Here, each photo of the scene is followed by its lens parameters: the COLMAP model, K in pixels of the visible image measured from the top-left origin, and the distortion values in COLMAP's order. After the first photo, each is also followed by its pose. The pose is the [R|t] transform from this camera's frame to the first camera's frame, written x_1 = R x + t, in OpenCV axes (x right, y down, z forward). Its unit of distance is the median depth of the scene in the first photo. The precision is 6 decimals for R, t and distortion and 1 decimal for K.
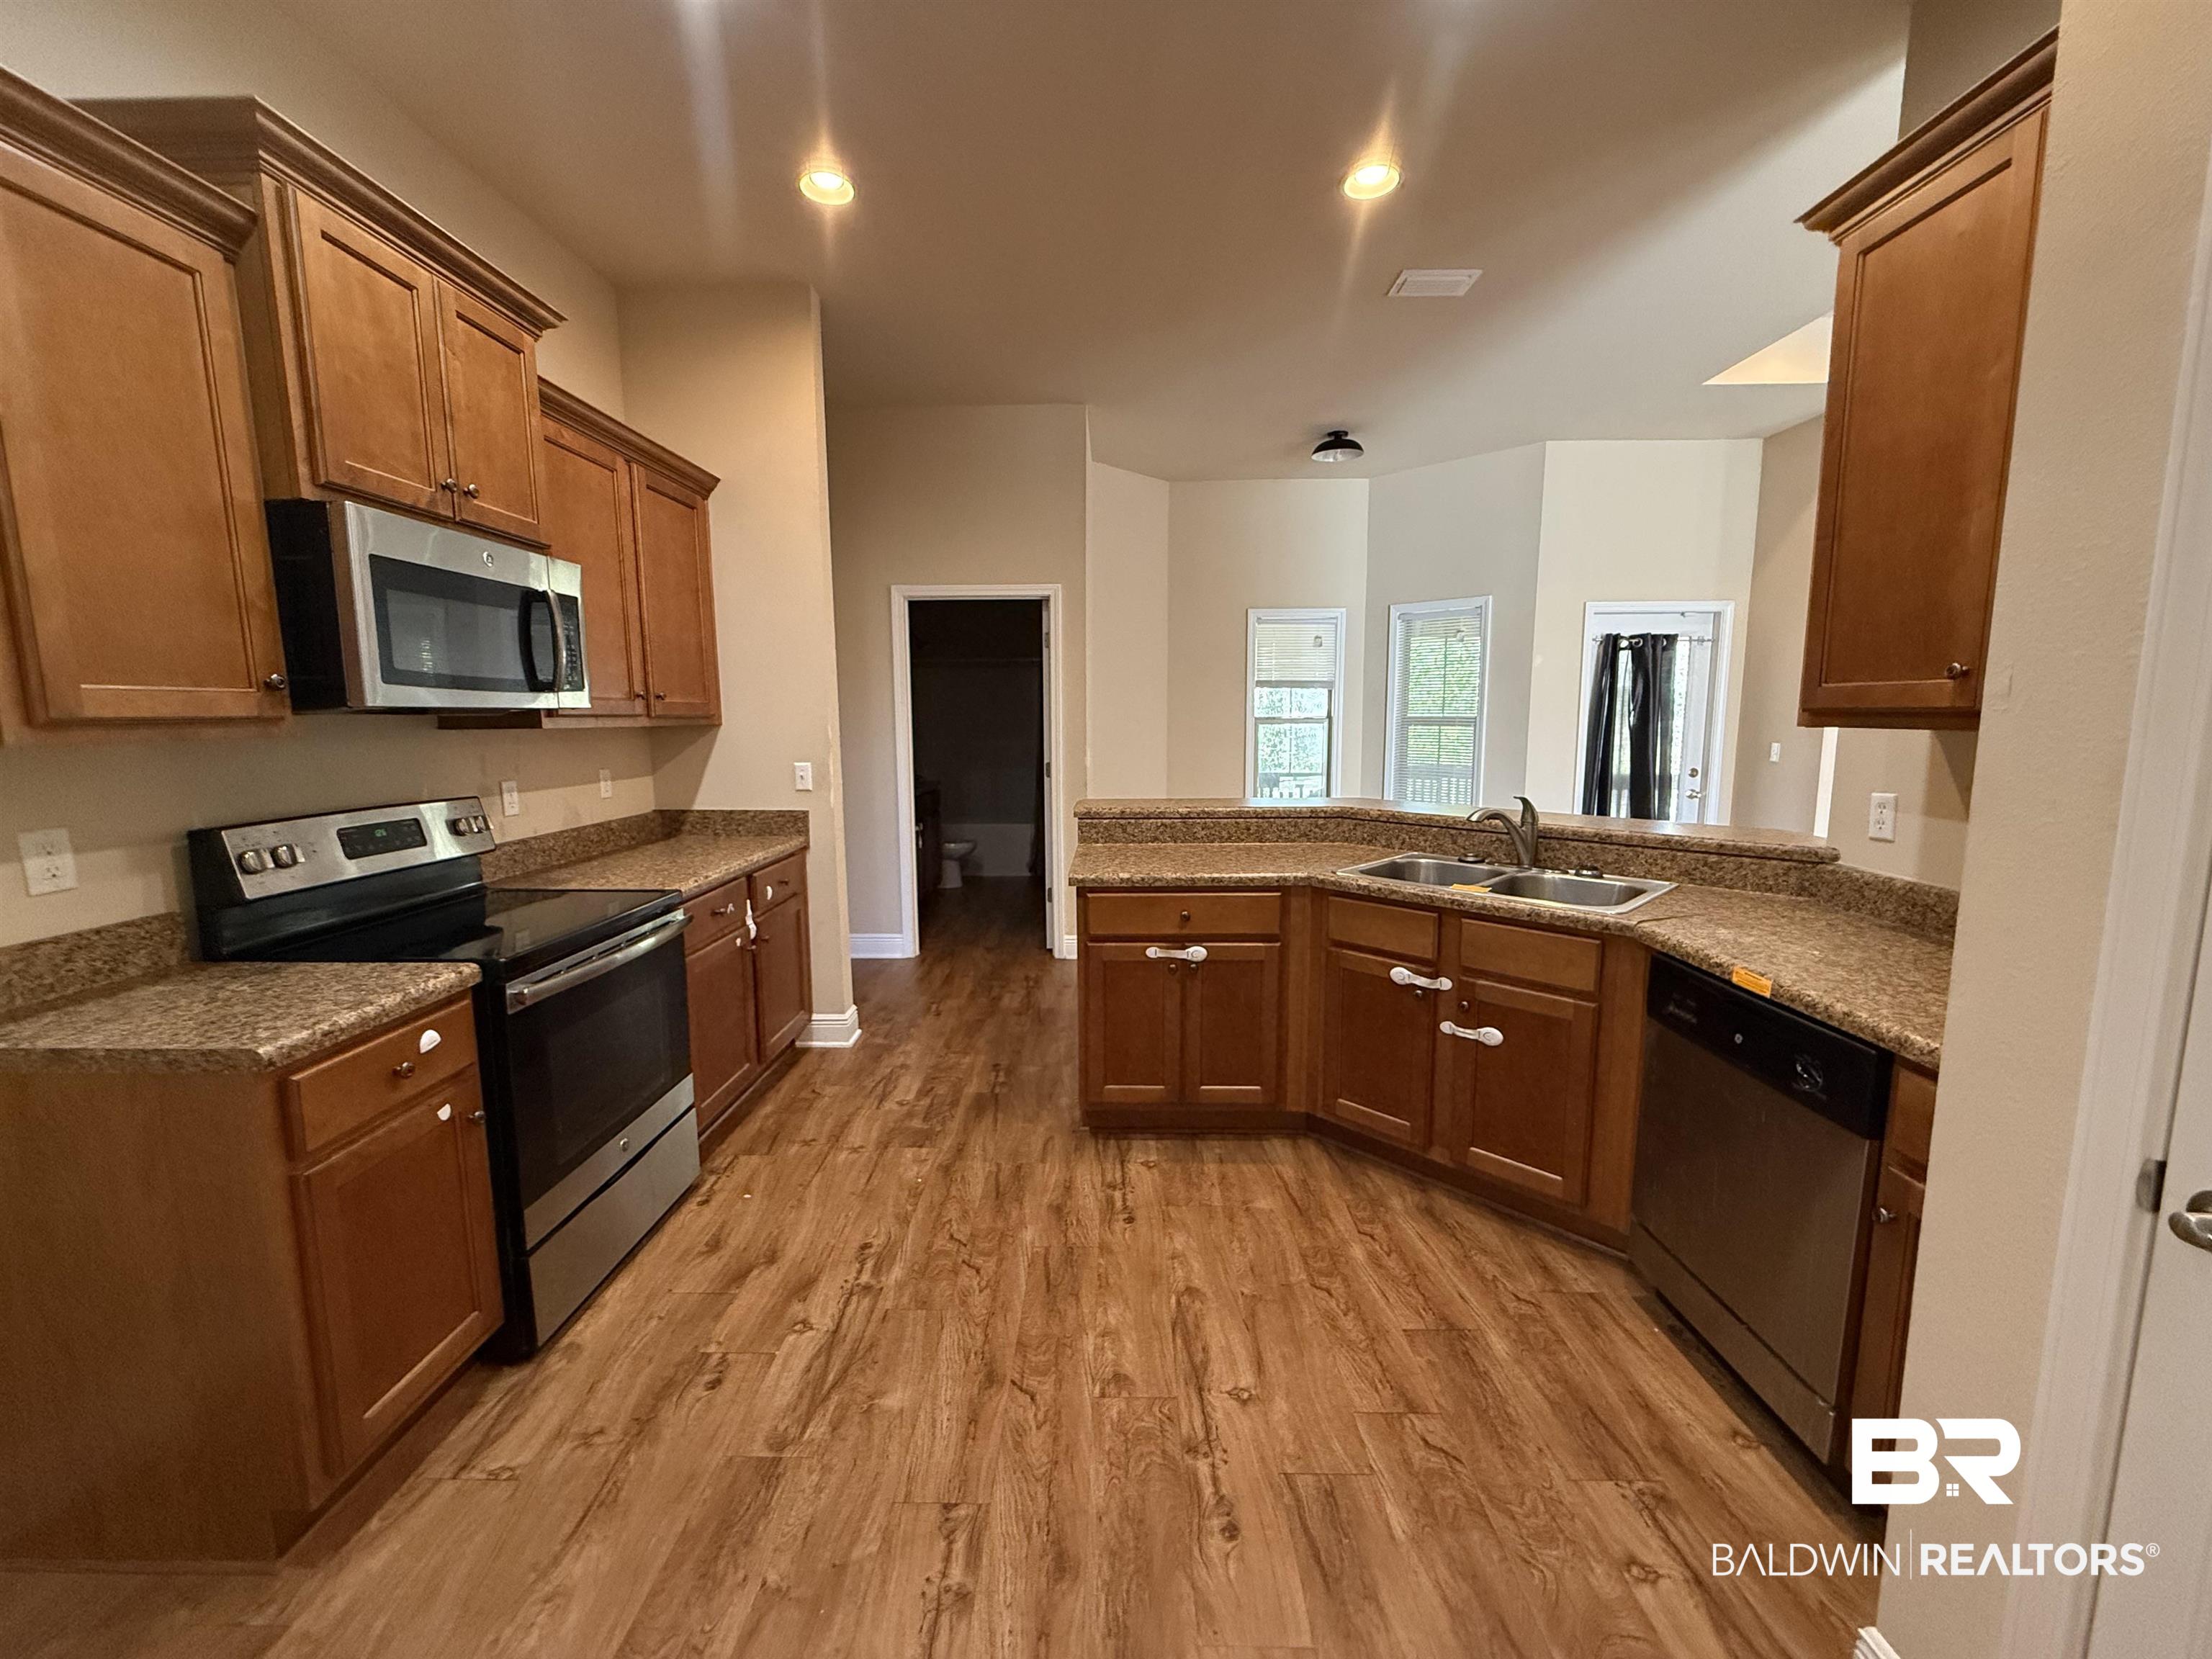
lens RADIAL K [[871.7, 0, 1111.0], [0, 871.7, 822.5], [0, 0, 1]] dist [-0.001063, -0.000037]
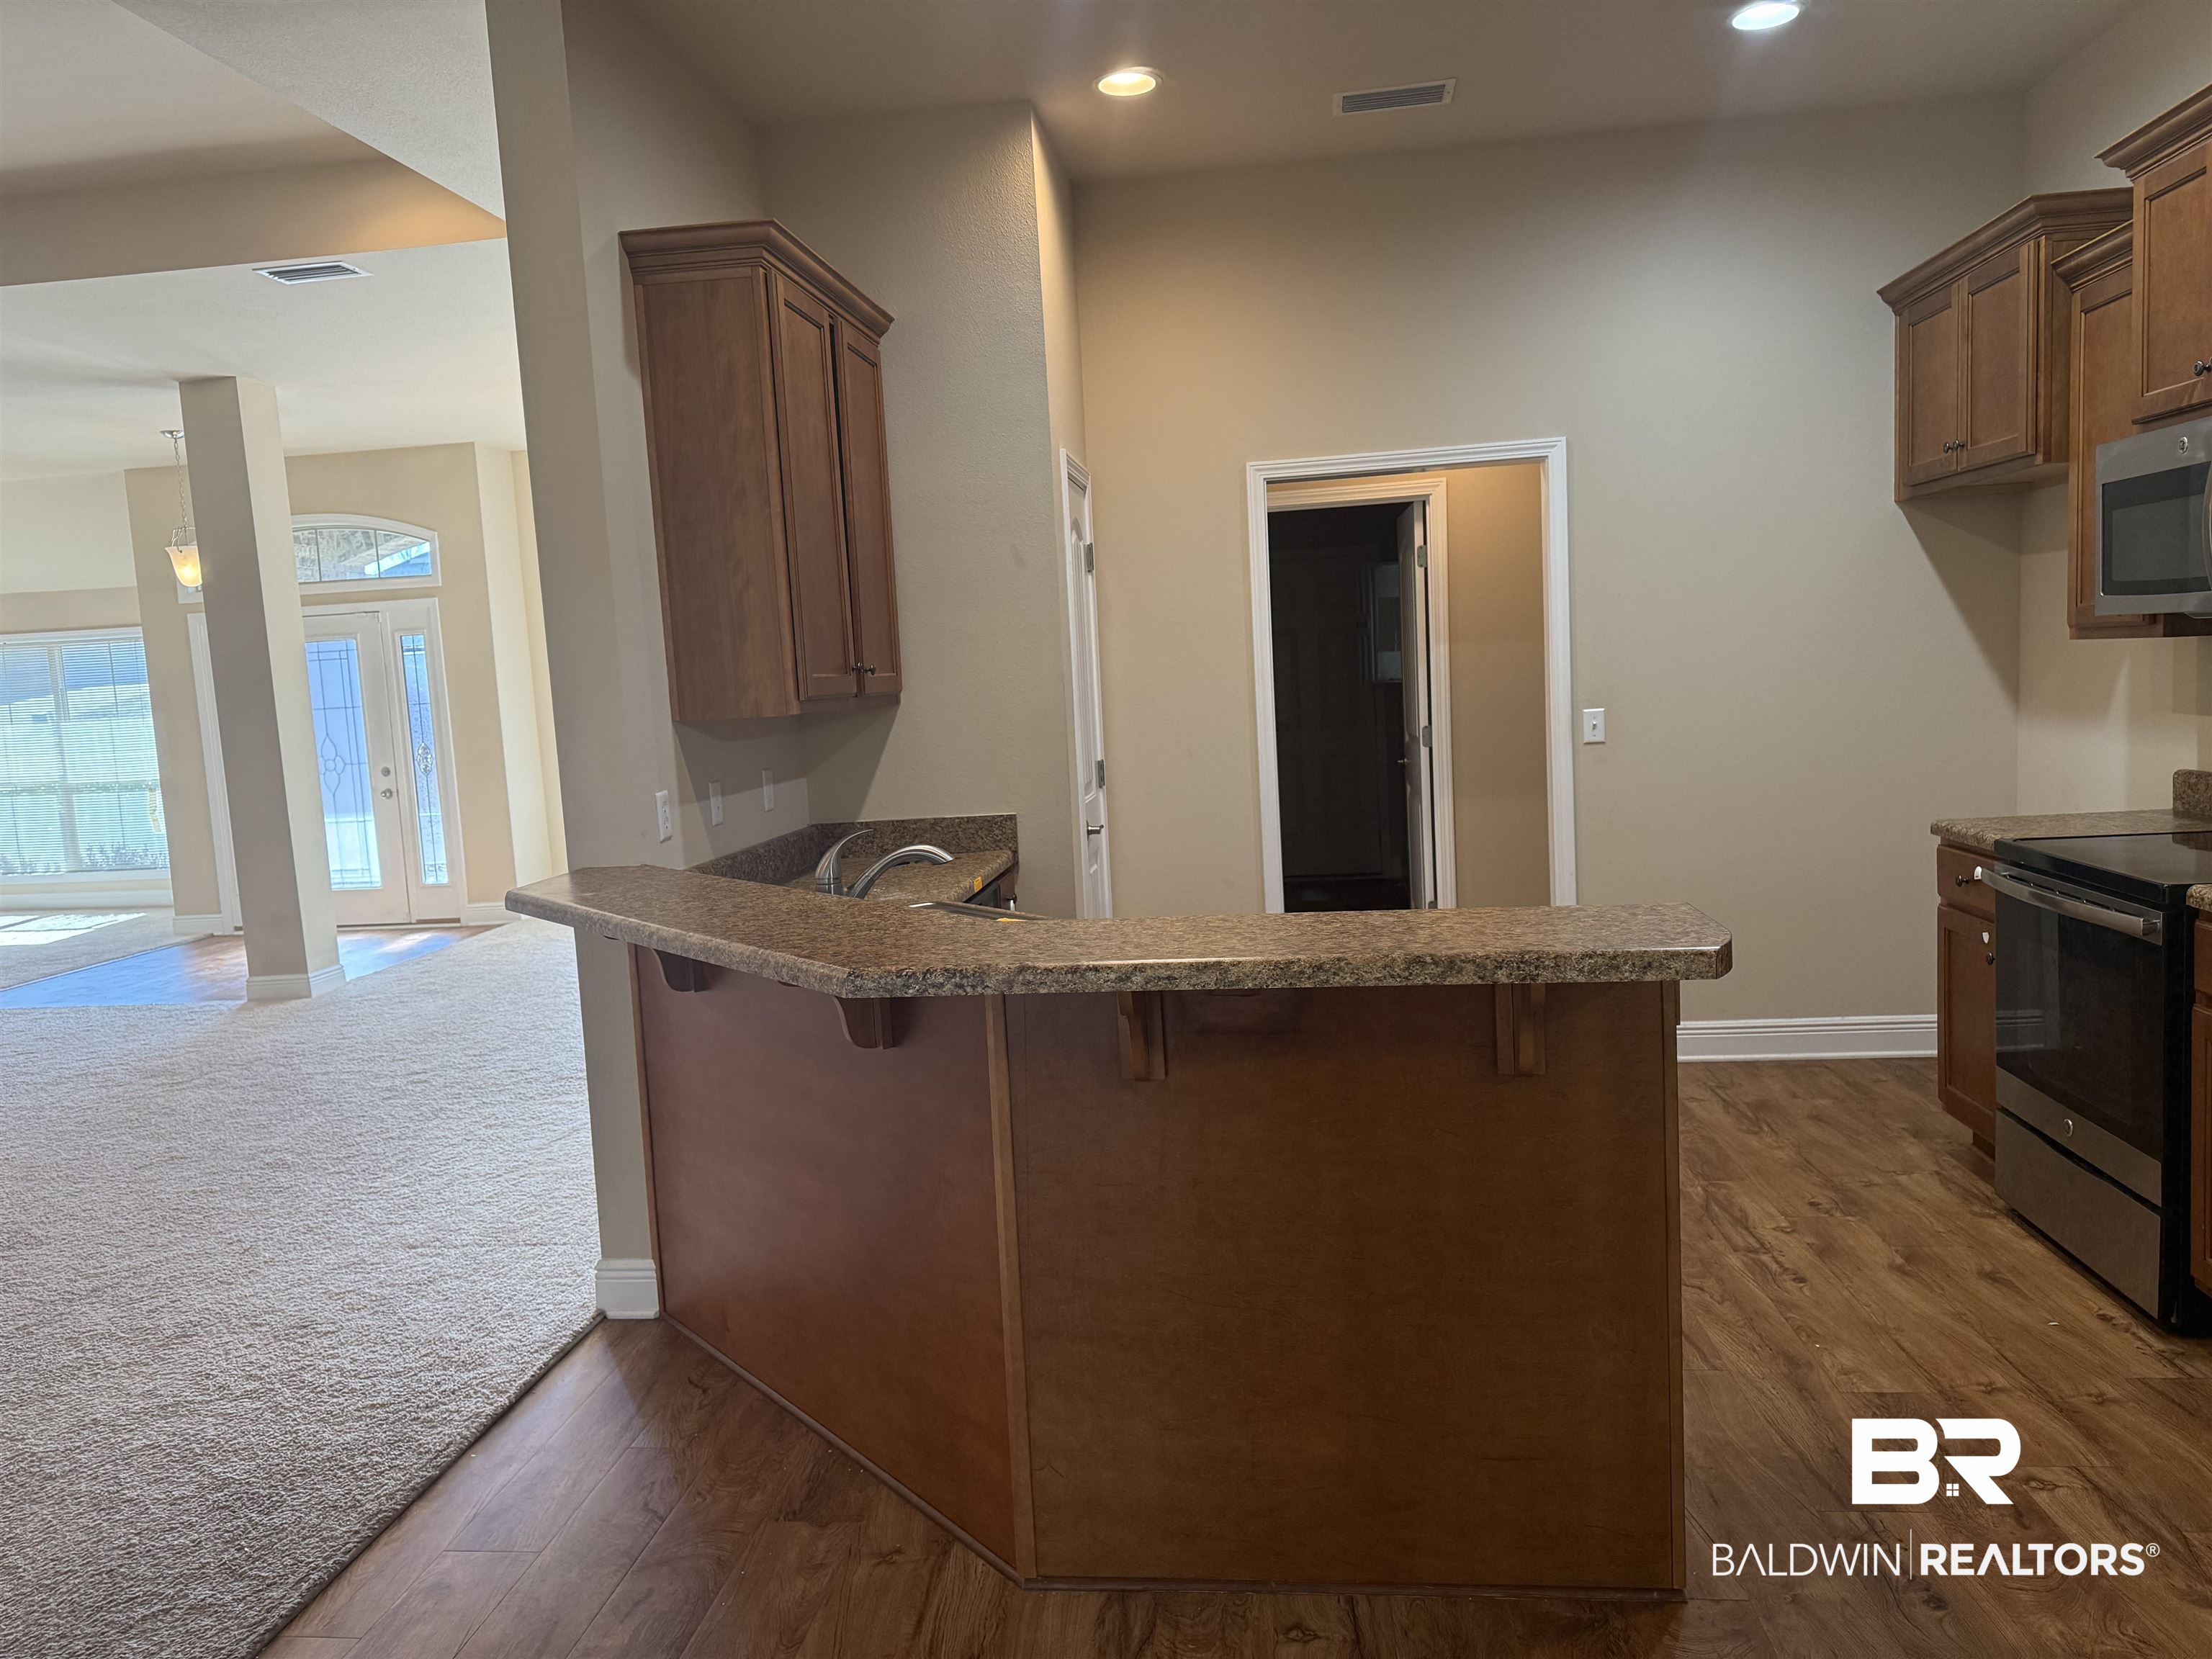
lens RADIAL K [[1514.4, 0, 1108.1], [0, 1514.4, 823.4], [0, 0, 1]] dist [0.013199, -0.000077]
pose [[-0.992609, 0.049967, 0.110589, 0.221841], [0.074637, 0.969923, 0.231687, -0.371943], [-0.095686, 0.238229, -0.966484, 2.700788]]
